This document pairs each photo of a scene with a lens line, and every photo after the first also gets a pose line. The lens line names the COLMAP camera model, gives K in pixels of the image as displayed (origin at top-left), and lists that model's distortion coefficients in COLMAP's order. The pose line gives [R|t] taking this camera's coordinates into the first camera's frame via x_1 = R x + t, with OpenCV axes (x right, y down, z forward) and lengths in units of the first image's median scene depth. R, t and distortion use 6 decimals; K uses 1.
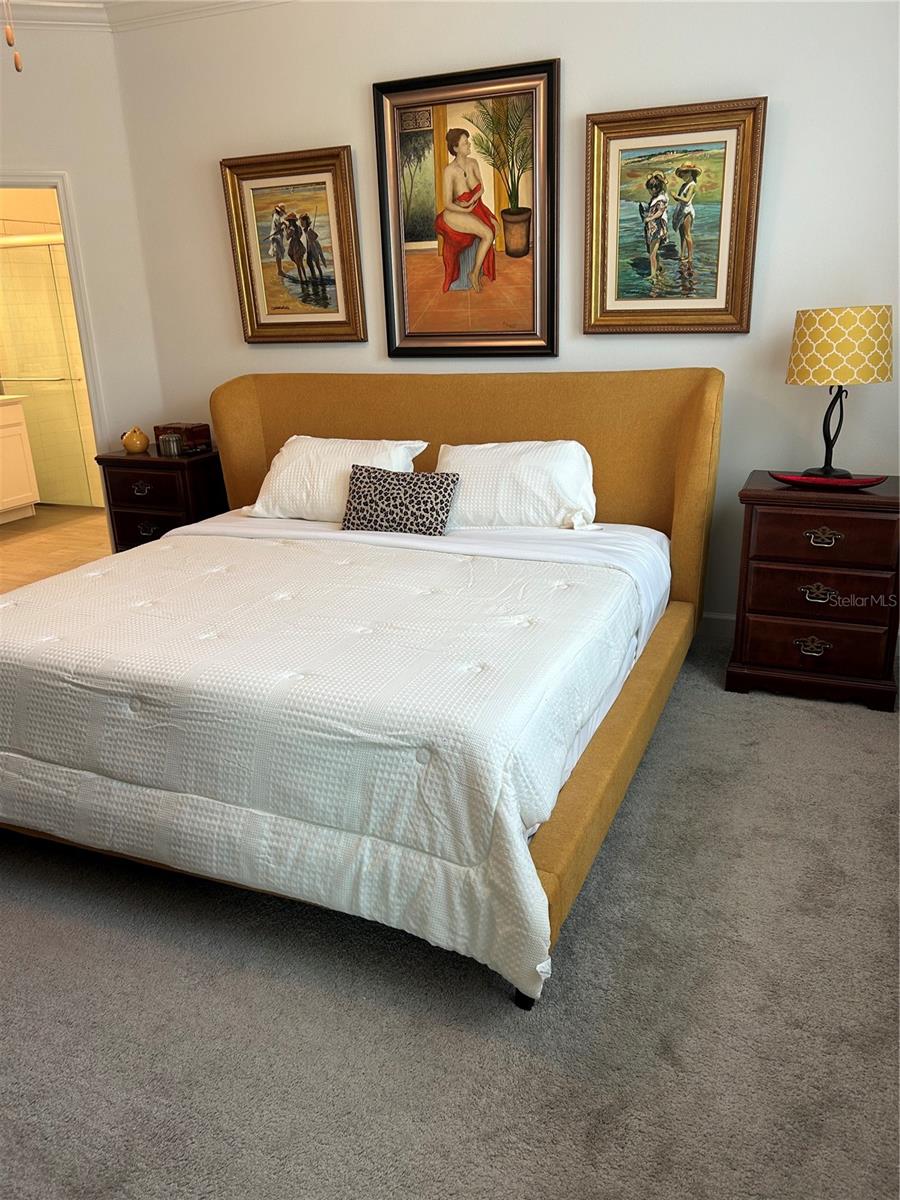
lens RADIAL K [[906.4, 0, 457.9], [0, 906.4, 603.5], [0, 0, 1]] dist [0.060846, -0.061791]
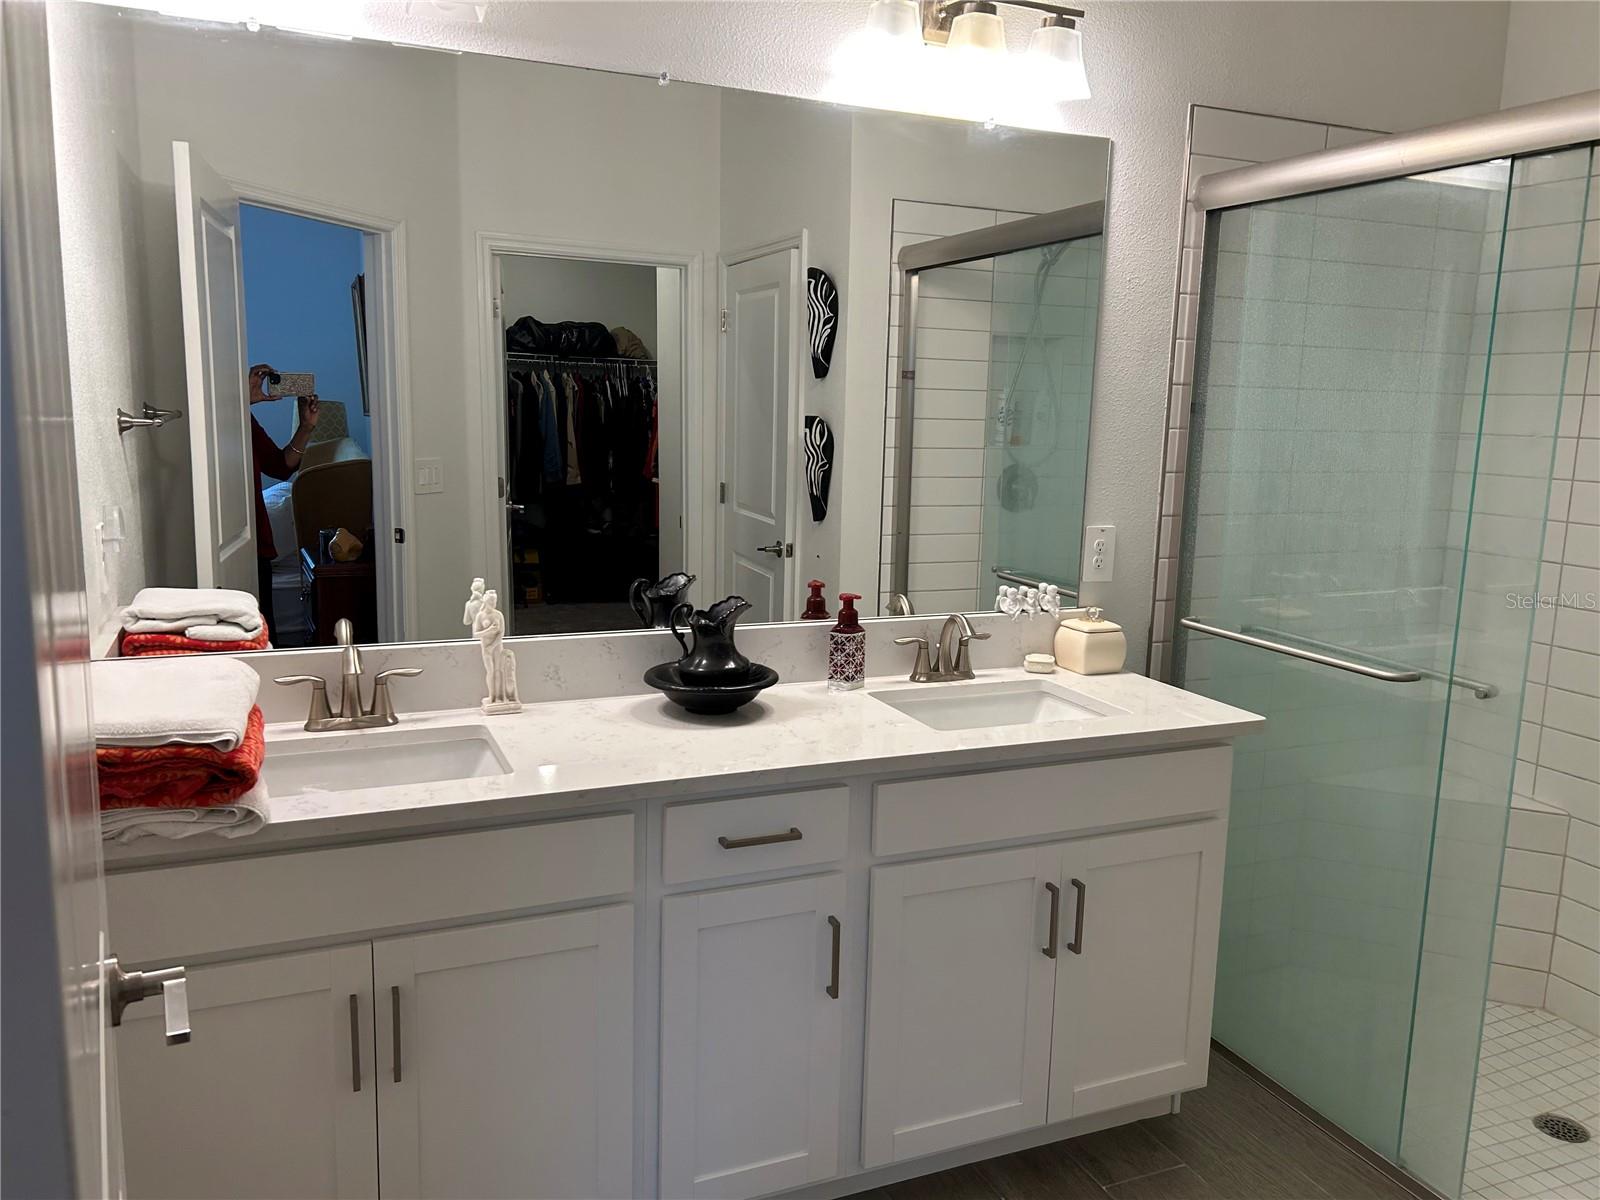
lens RADIAL K [[1208.5, 0, 813.7], [0, 1208.5, 593.5], [0, 0, 1]] dist [0.060846, -0.061791]
pose [[0.718802, 0.165034, -0.675342, -0.632830], [-0.268865, 0.961820, -0.051127, -0.397220], [0.641120, 0.218326, 0.735730, 1.240095]]
